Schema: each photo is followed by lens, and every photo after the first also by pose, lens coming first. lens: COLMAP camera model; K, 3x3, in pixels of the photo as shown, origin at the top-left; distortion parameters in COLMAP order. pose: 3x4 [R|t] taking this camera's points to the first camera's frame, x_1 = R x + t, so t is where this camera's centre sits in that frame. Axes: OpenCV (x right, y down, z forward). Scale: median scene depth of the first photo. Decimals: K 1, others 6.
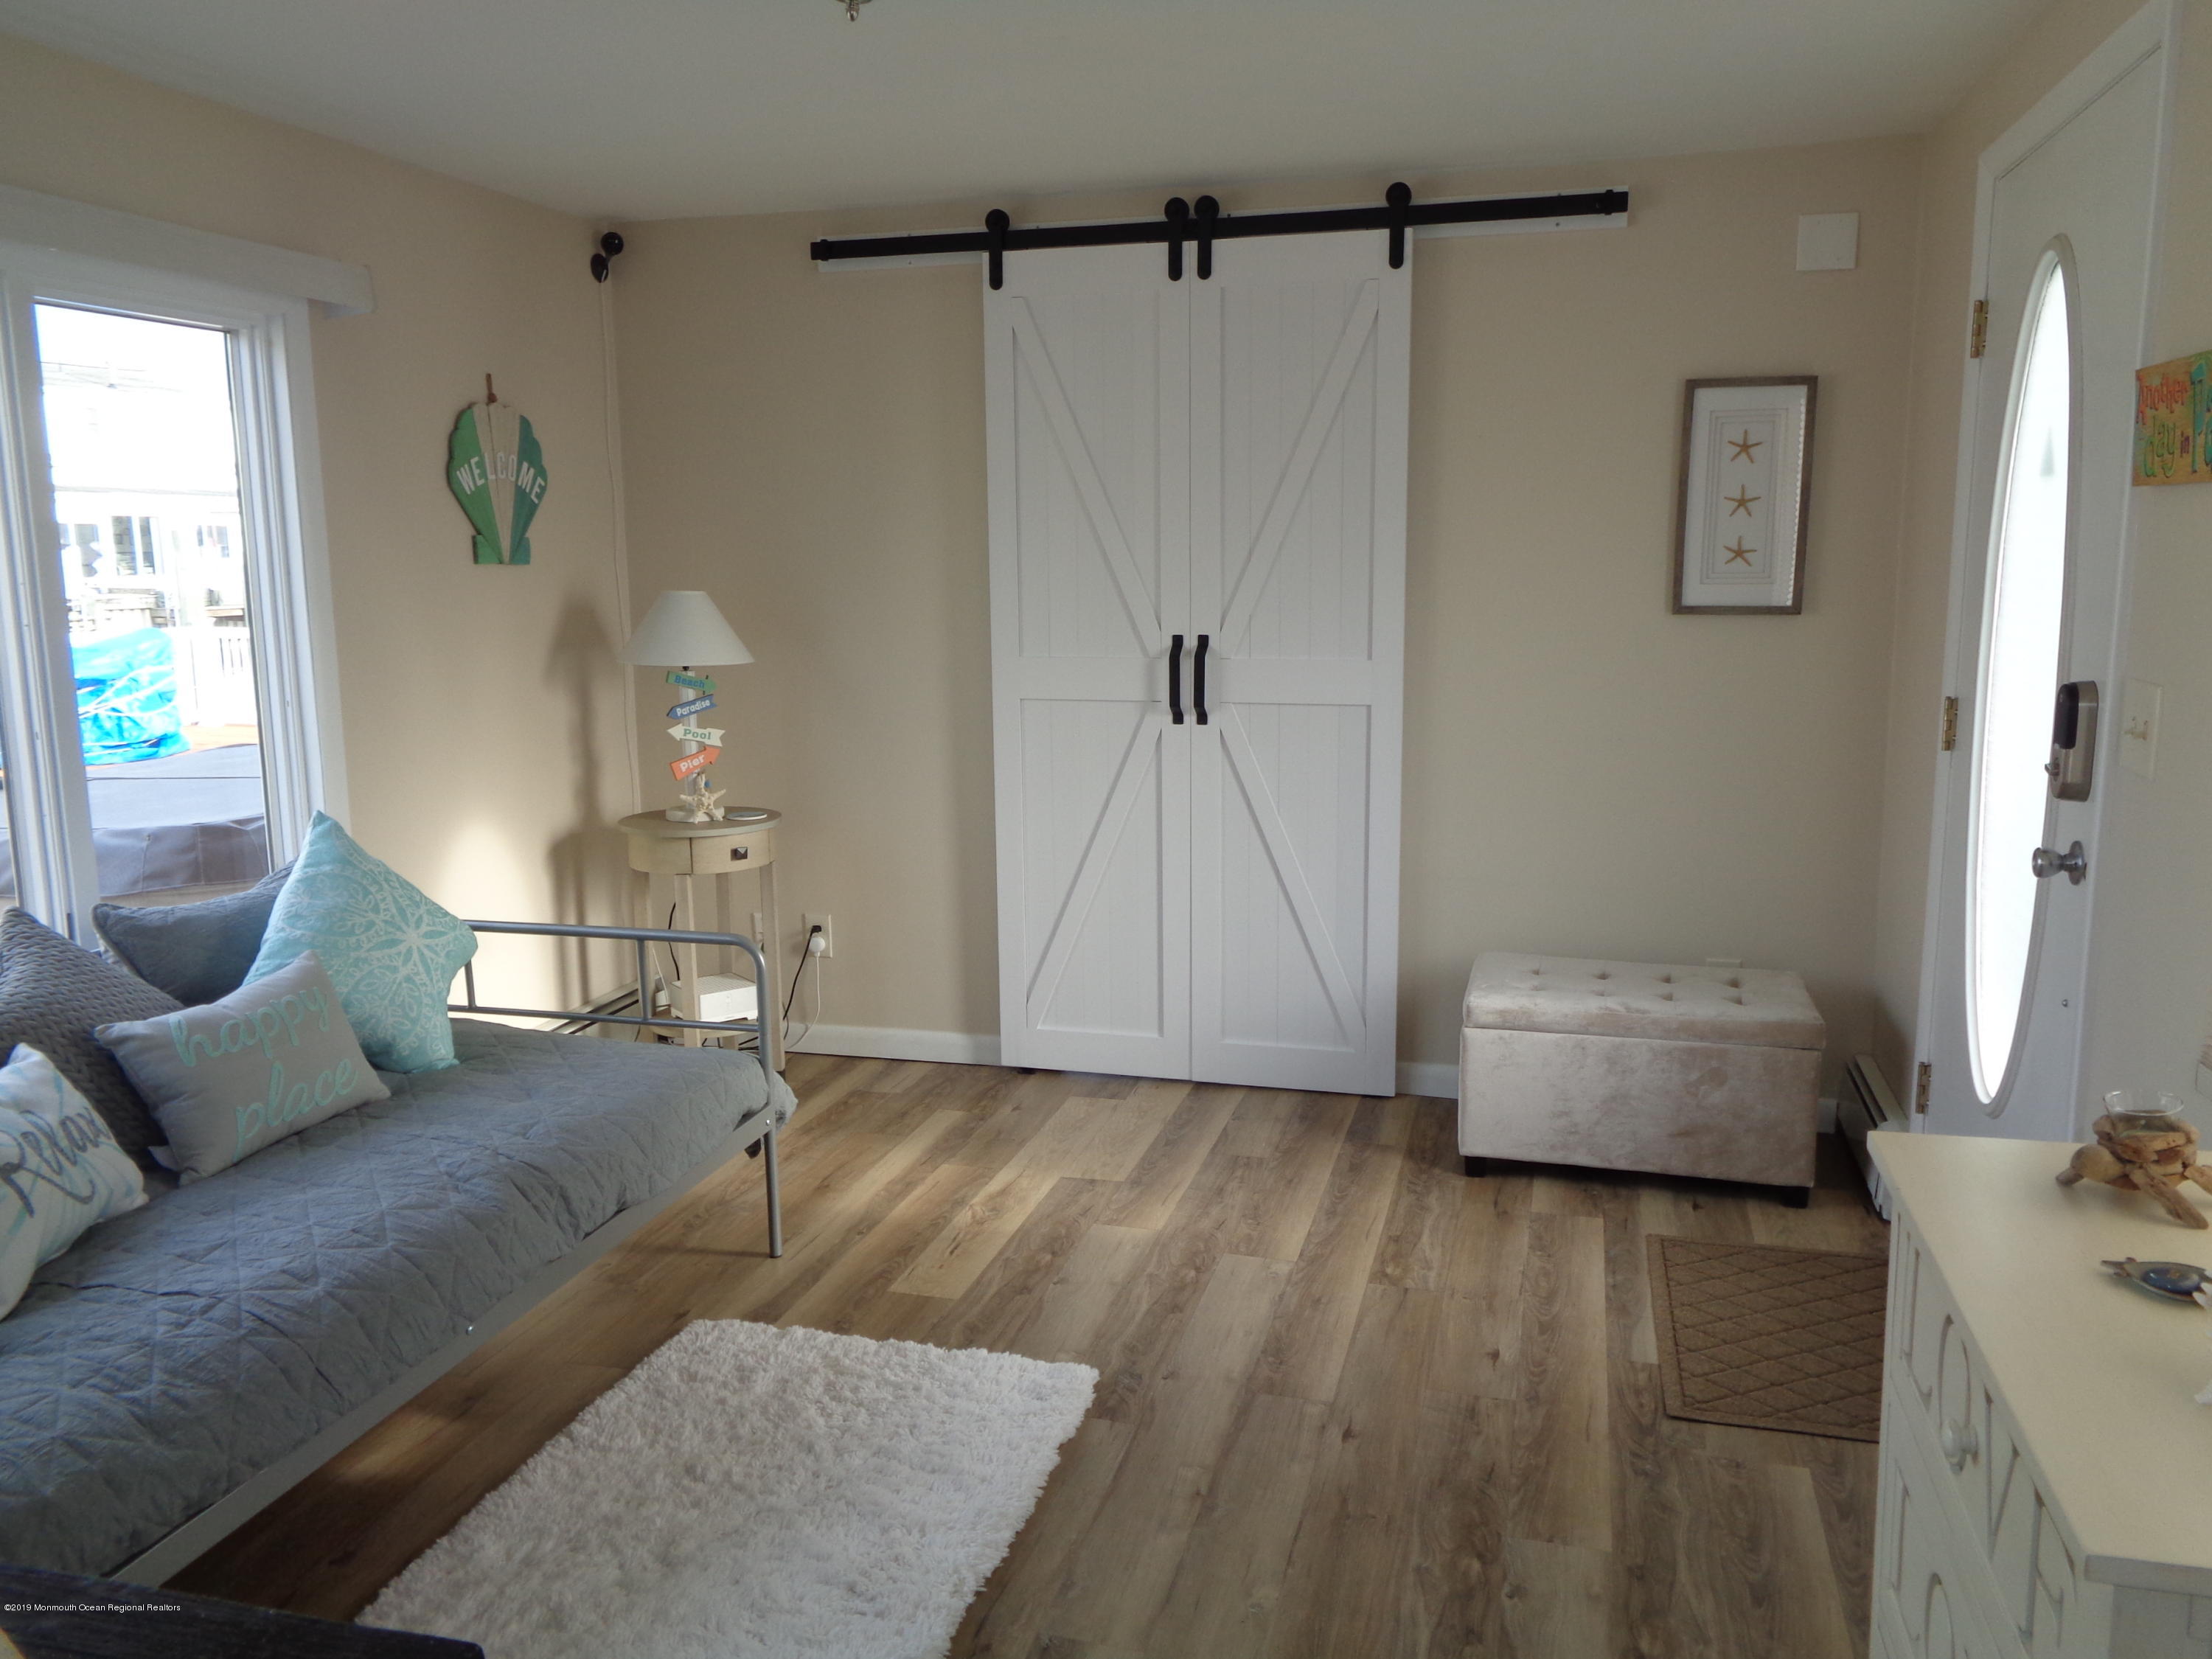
lens RADIAL K [[1662.9, 0, 1106.0], [0, 1662.9, 829.5], [0, 0, 1]] dist [-0.000955, -0.002458]
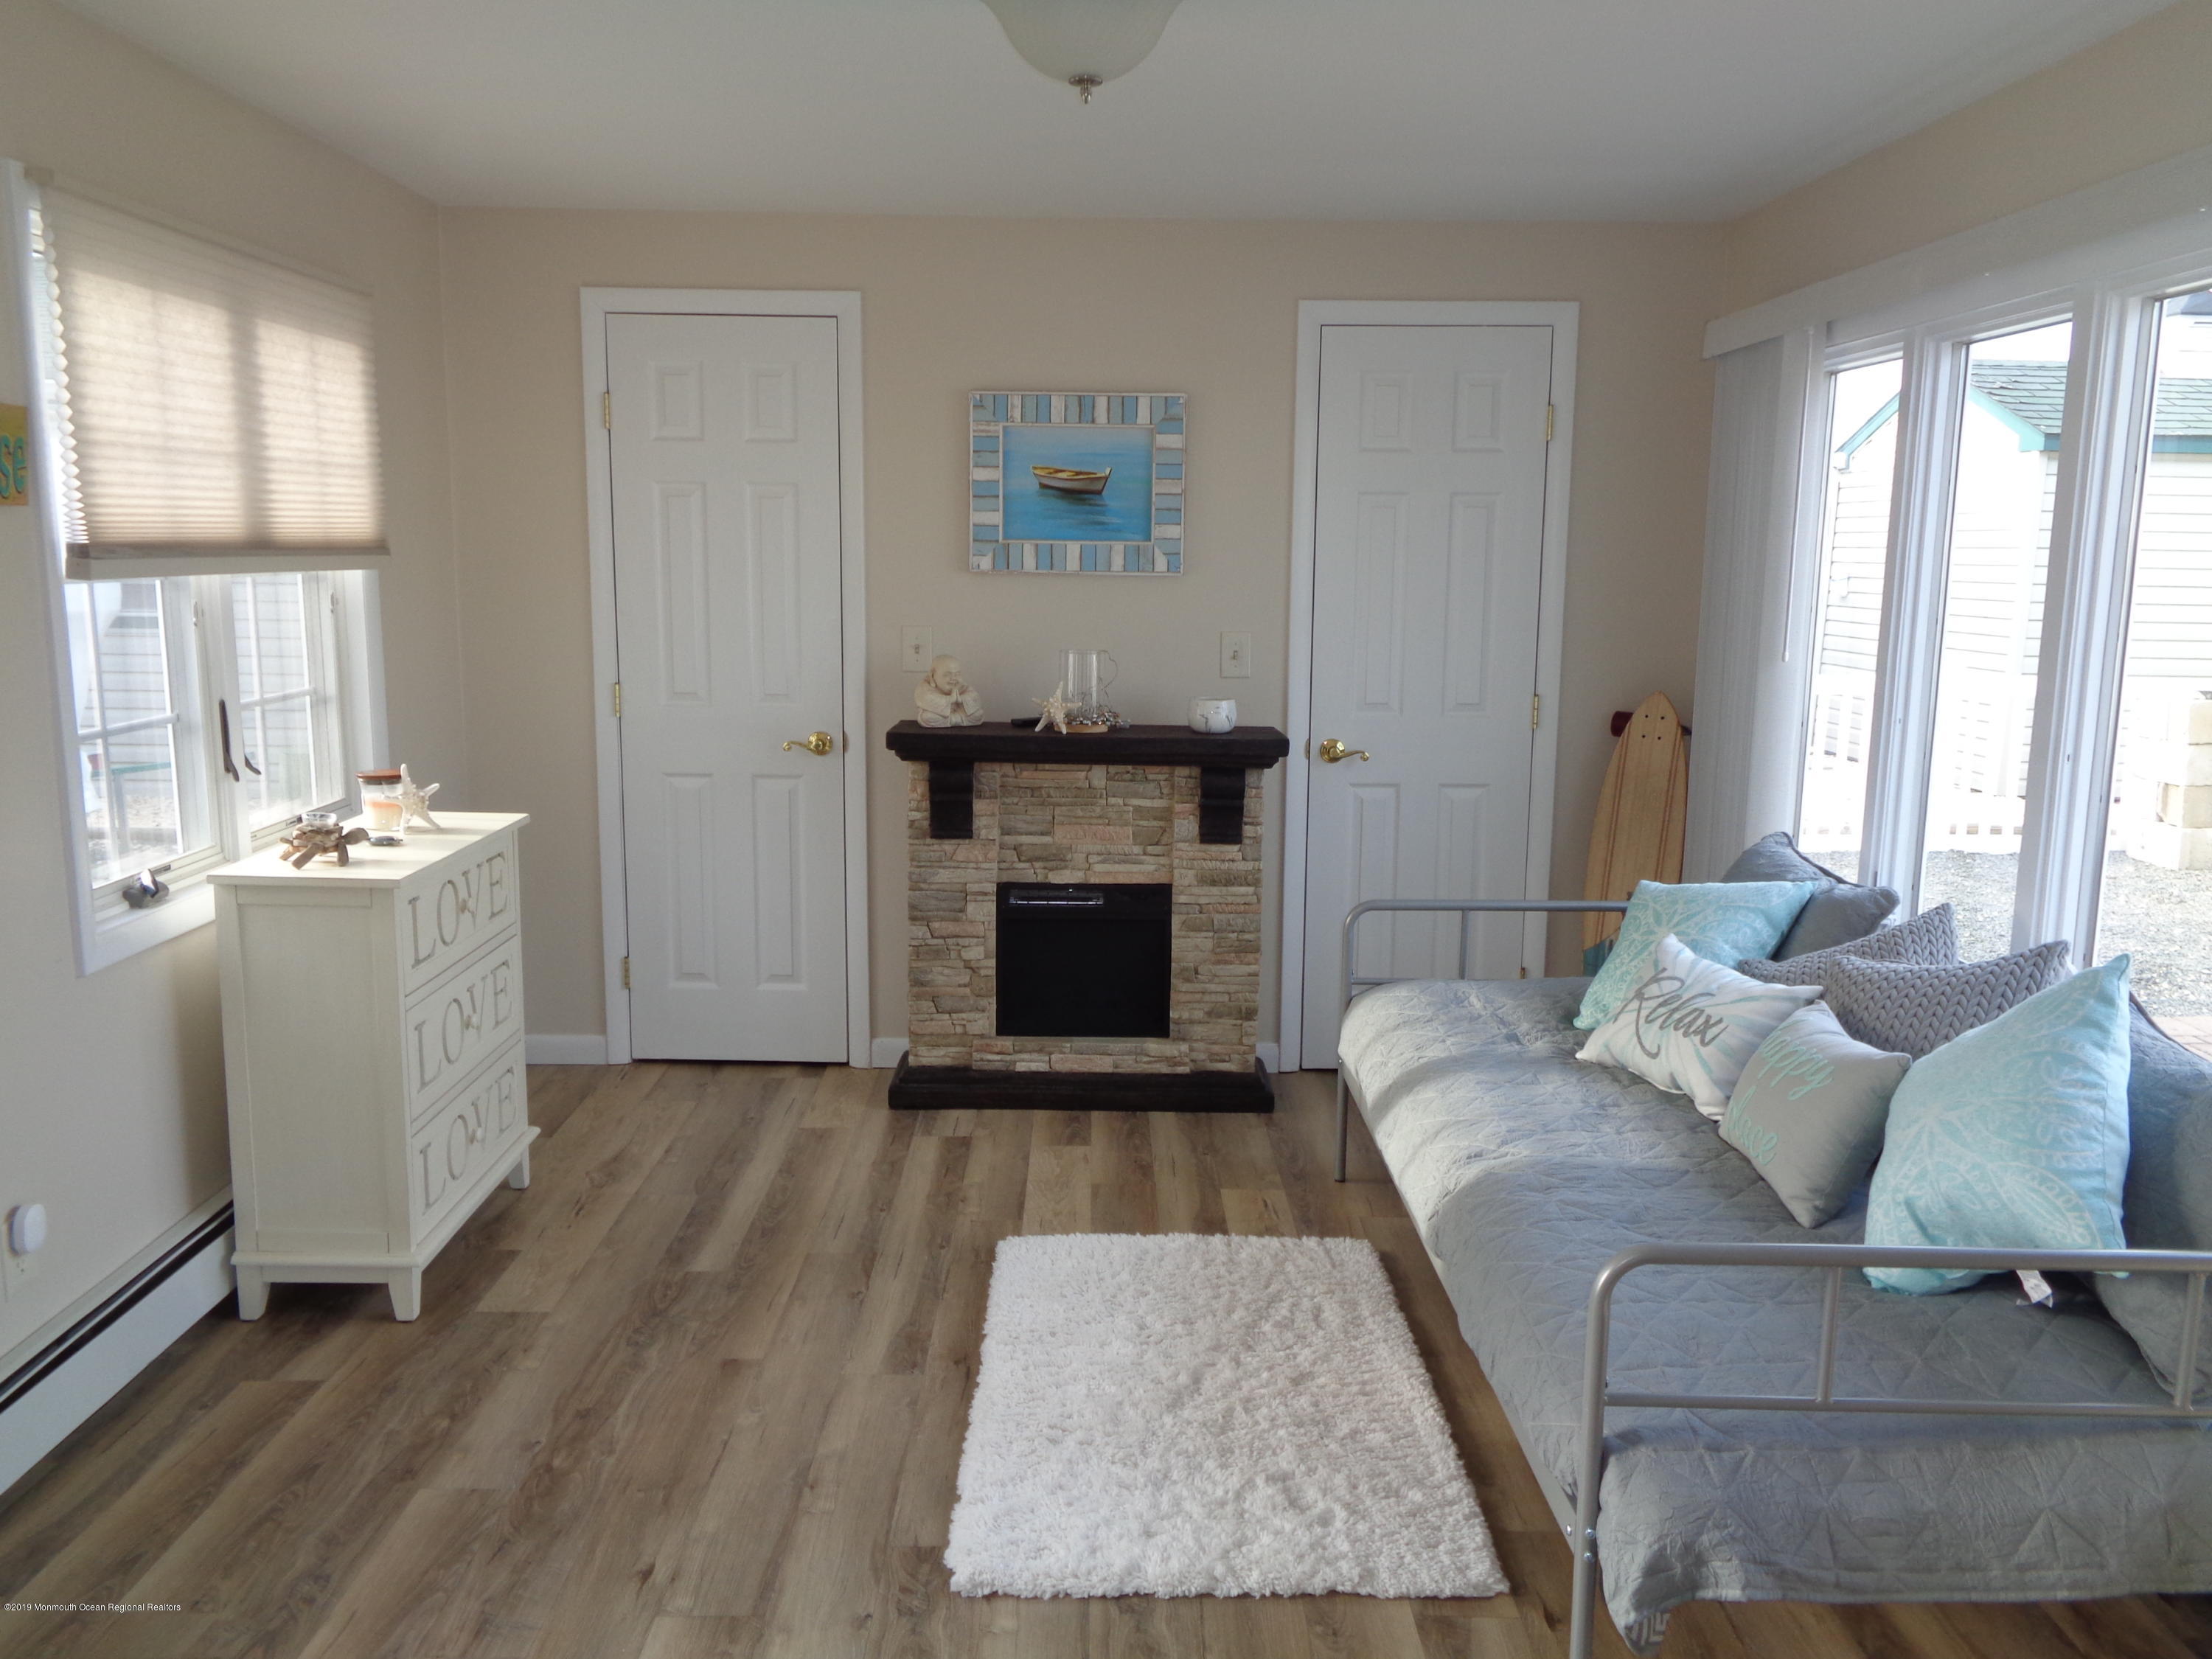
lens RADIAL K [[1693.4, 0, 1106.0], [0, 1693.4, 829.5], [0, 0, 1]] dist [0.005865, -0.001880]
pose [[-0.961162, 0.042269, -0.272730, 0.150083], [-0.051337, 0.943573, 0.327161, -0.334751], [0.271169, 0.328456, -0.904756, 1.875045]]
